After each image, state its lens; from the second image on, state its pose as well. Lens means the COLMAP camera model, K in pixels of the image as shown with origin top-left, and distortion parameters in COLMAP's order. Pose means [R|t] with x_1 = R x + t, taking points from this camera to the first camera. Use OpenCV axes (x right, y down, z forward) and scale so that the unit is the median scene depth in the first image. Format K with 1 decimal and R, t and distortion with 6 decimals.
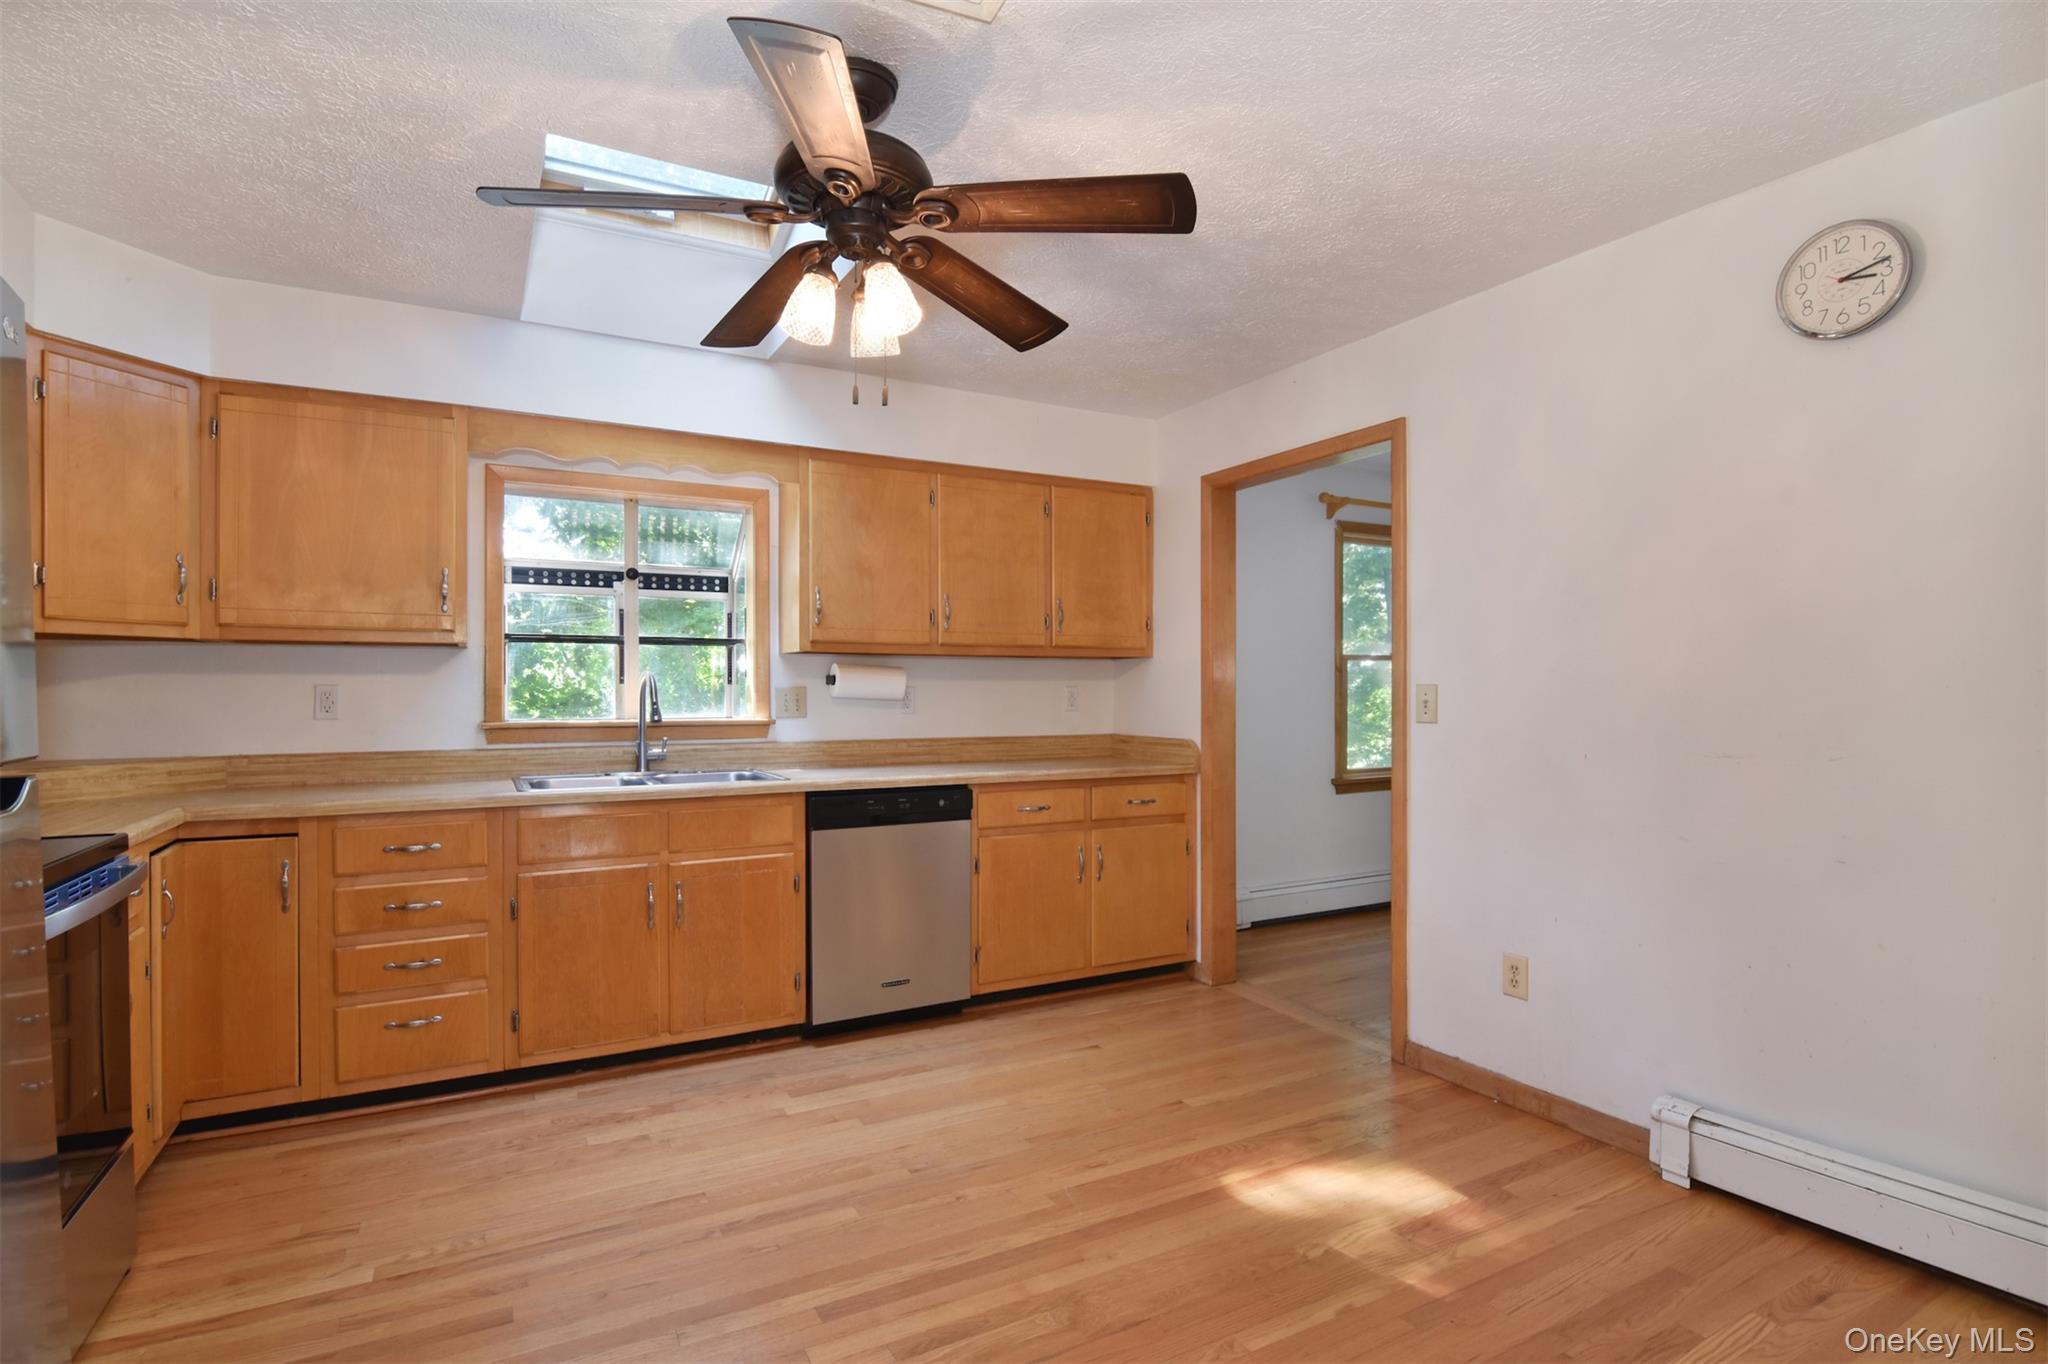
lens RADIAL K [[1000.8, 0, 1021.1], [0, 1000.8, 693.9], [0, 0, 1]] dist [-0.019853, -0.003765]
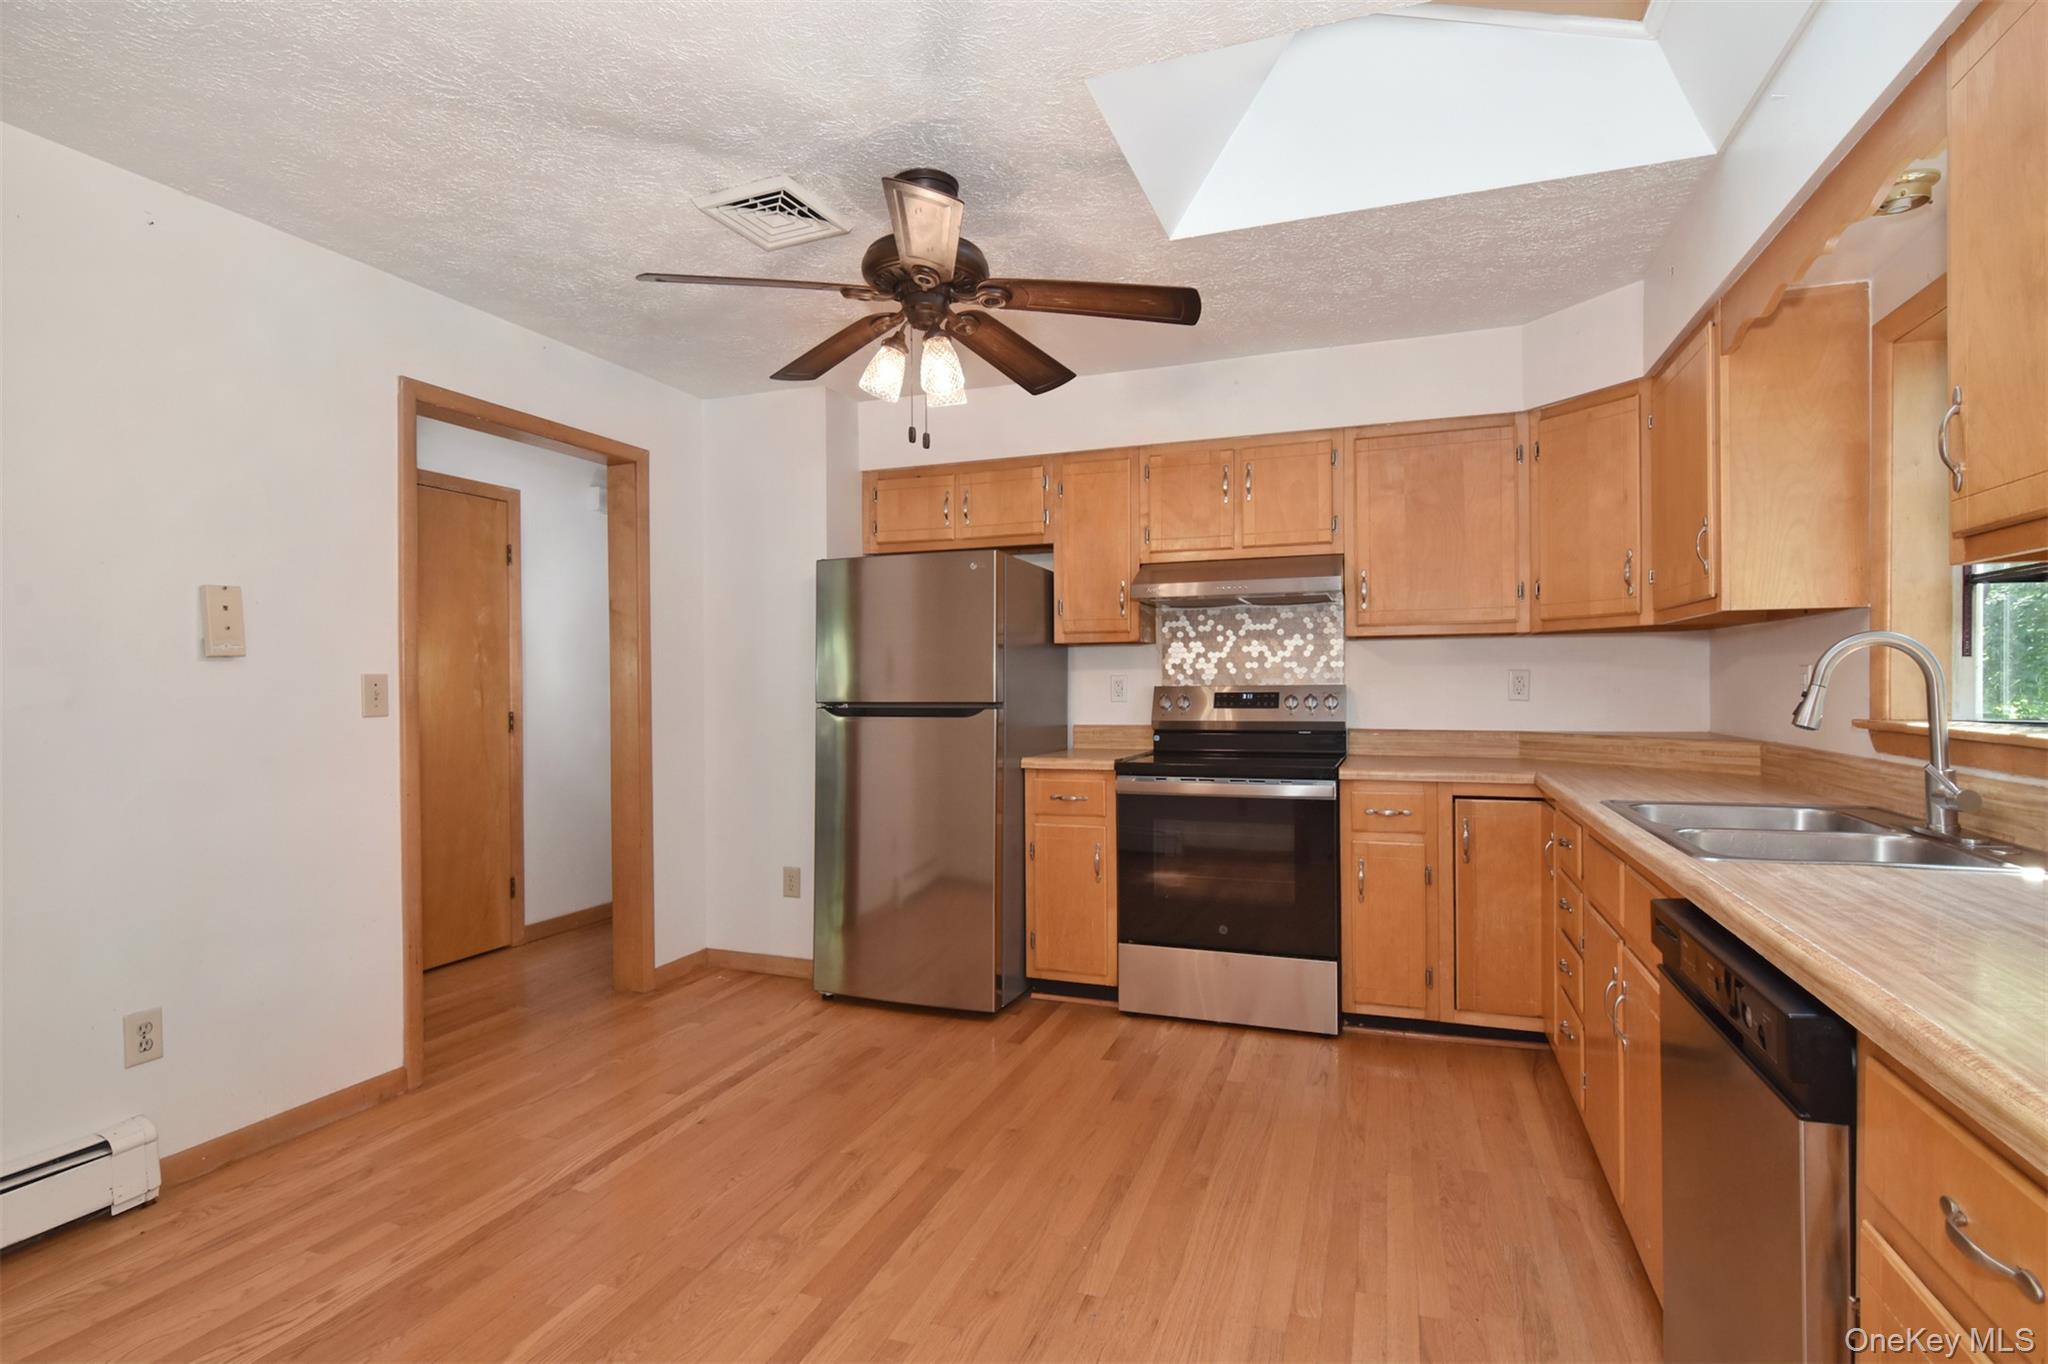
lens RADIAL K [[1000.8, 0, 1017.1], [0, 1000.8, 679.0], [0, 0, 1]] dist [-0.019853, -0.003765]
pose [[-0.754602, 0.006113, -0.656154, 0.320214], [0.007369, 0.999972, 0.000841, -0.003012], [0.656141, -0.004200, -0.754626, 1.128990]]
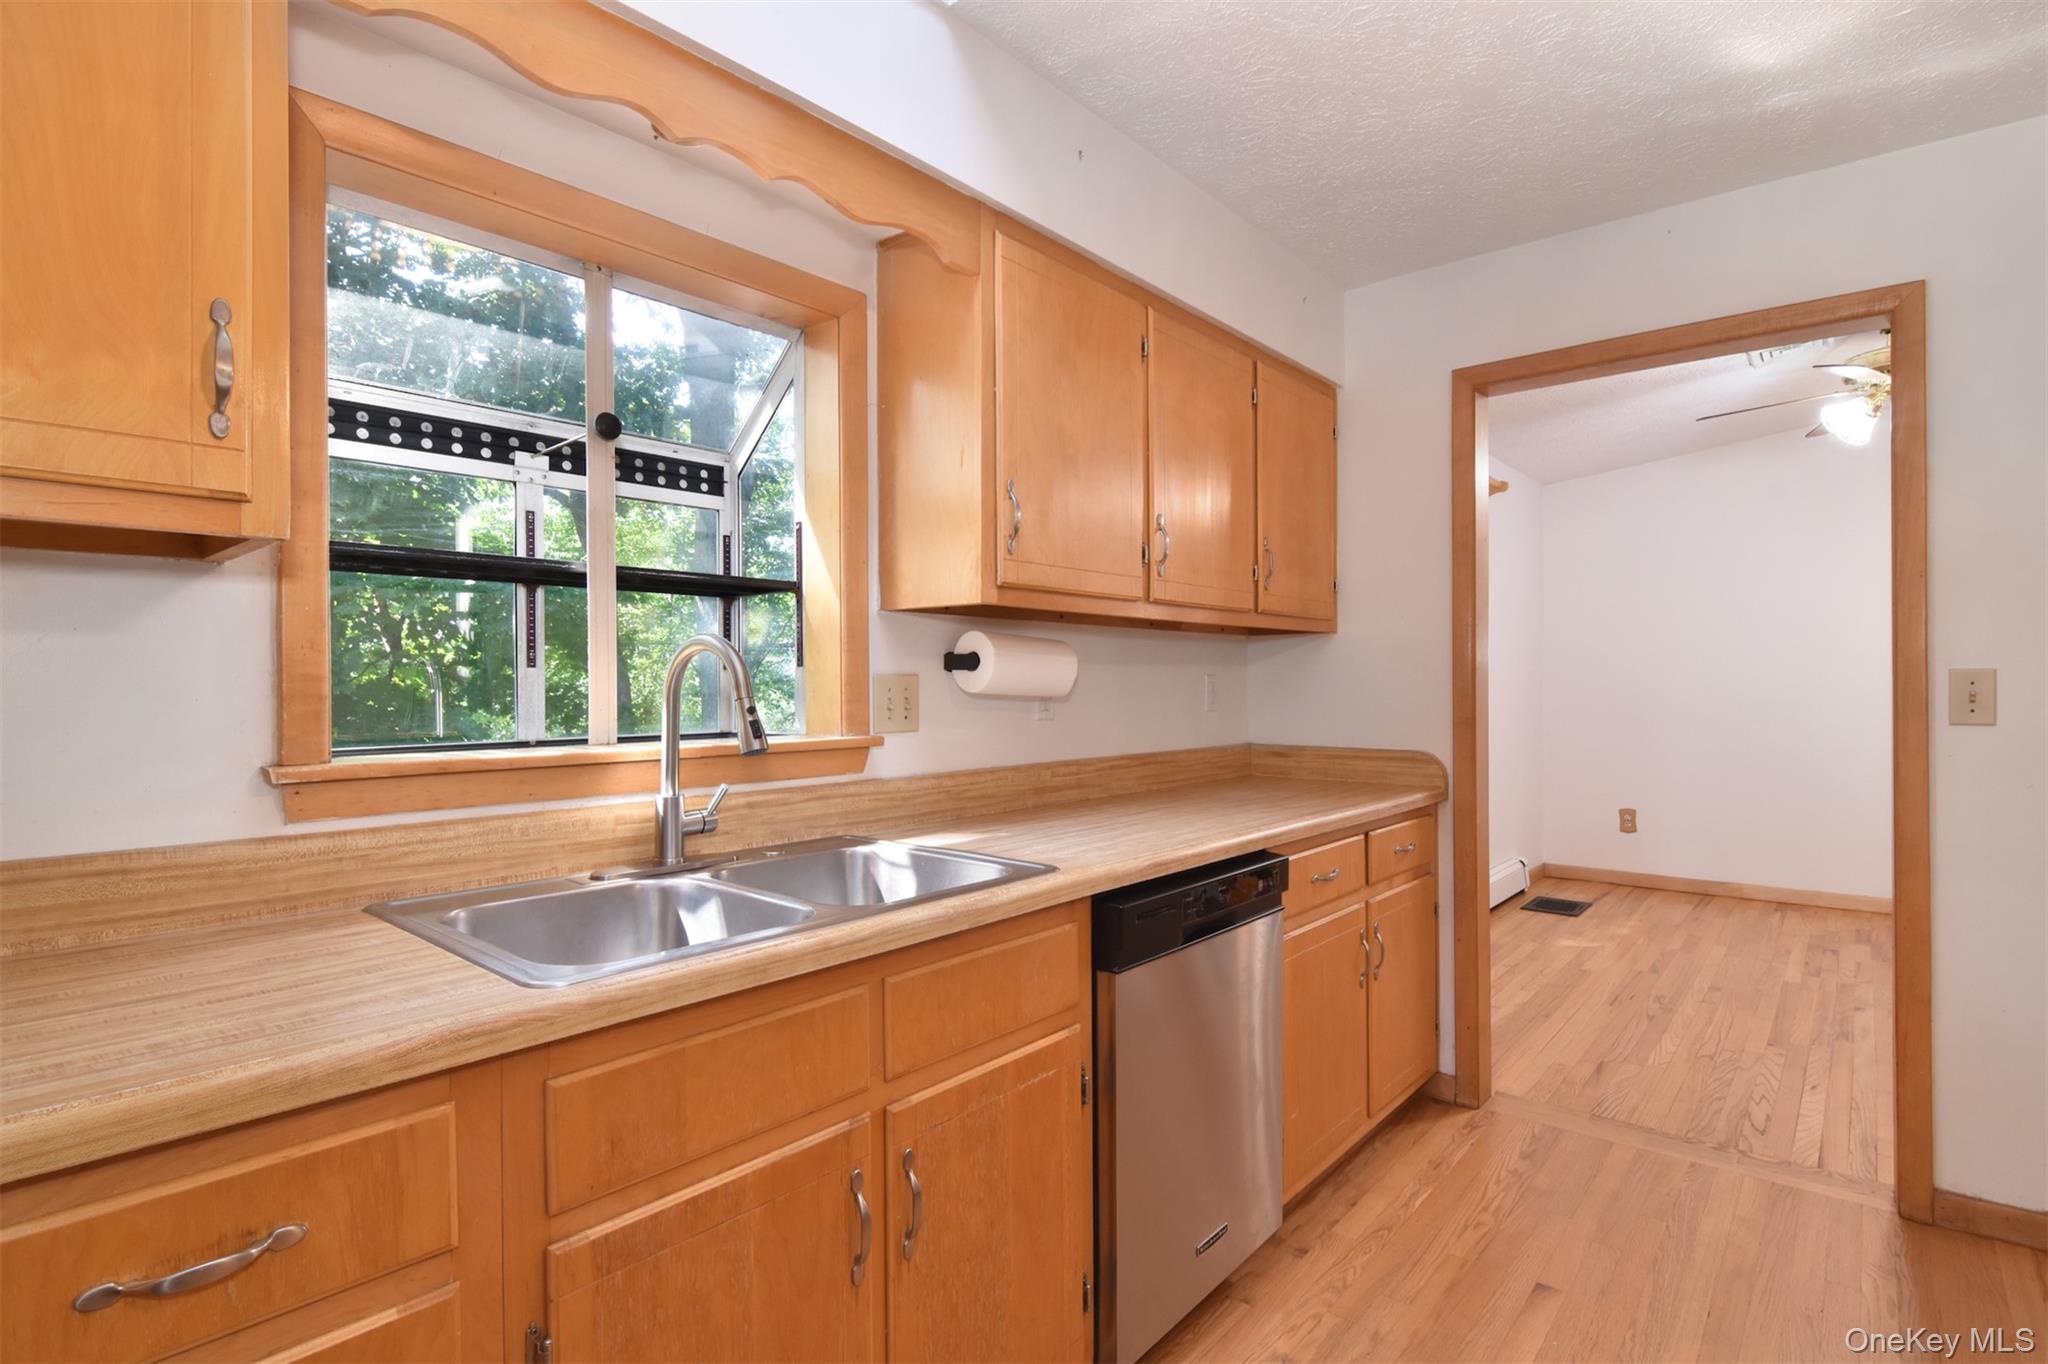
lens RADIAL K [[1000.8, 0, 1018.5], [0, 1000.8, 679.2], [0, 0, 1]] dist [-0.019853, -0.003765]
pose [[0.935364, -0.001459, 0.353682, -0.413409], [0.003926, 0.999973, -0.006258, -0.000833], [-0.353663, 0.007242, 0.935345, 0.558248]]
